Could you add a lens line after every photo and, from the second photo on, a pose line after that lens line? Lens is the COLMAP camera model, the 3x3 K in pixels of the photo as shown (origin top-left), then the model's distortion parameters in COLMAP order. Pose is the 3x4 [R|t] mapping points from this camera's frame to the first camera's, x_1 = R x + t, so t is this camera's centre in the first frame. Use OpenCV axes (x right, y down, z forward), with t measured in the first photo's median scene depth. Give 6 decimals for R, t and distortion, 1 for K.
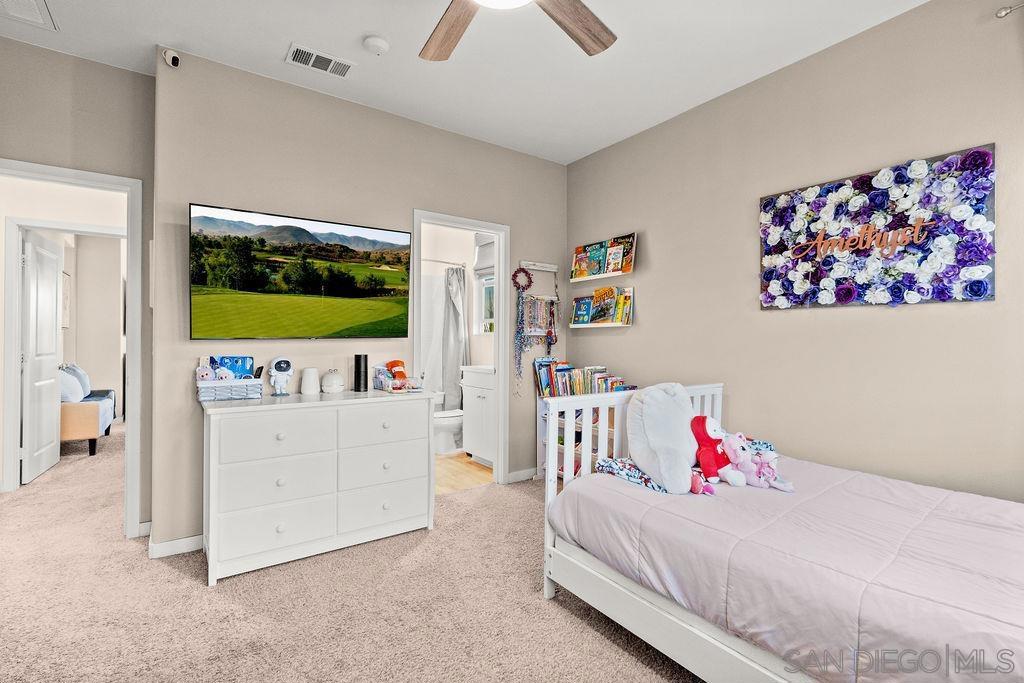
lens RADIAL K [[468.8, 0, 501.0], [0, 468.8, 337.9], [0, 0, 1]] dist [0.000745, 0.000166]
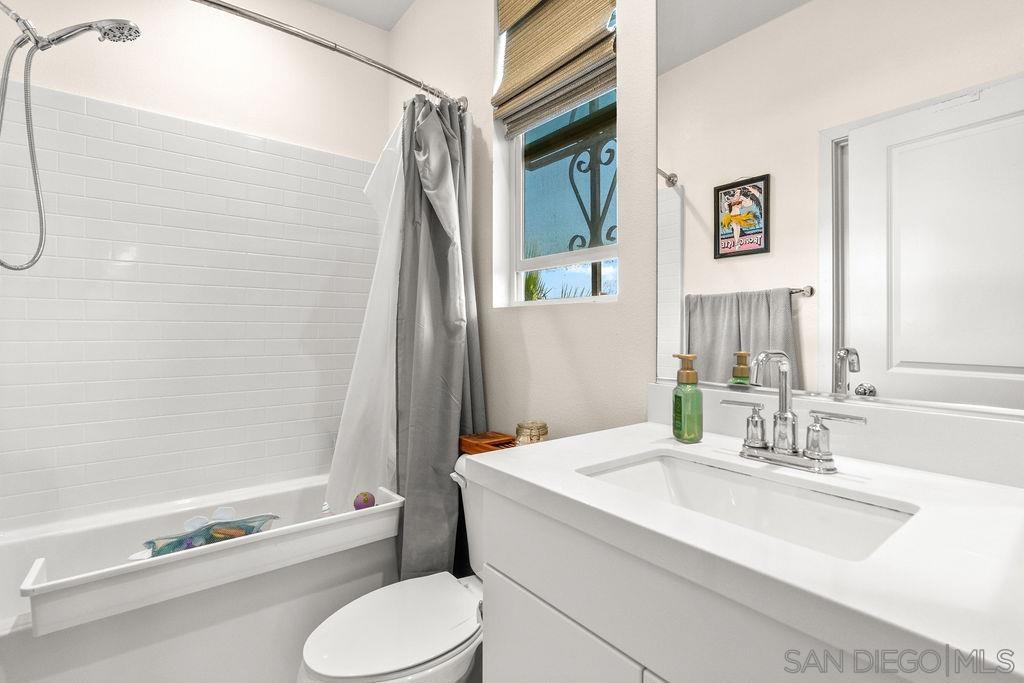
lens RADIAL K [[468.8, 0, 501.0], [0, 468.8, 337.9], [0, 0, 1]] dist [0.000745, 0.000166]
pose [[0.999242, -0.004845, 0.038629, -0.066446], [0.004304, 0.999892, 0.014080, 0.010014], [-0.038693, -0.013904, 0.999154, 0.679548]]
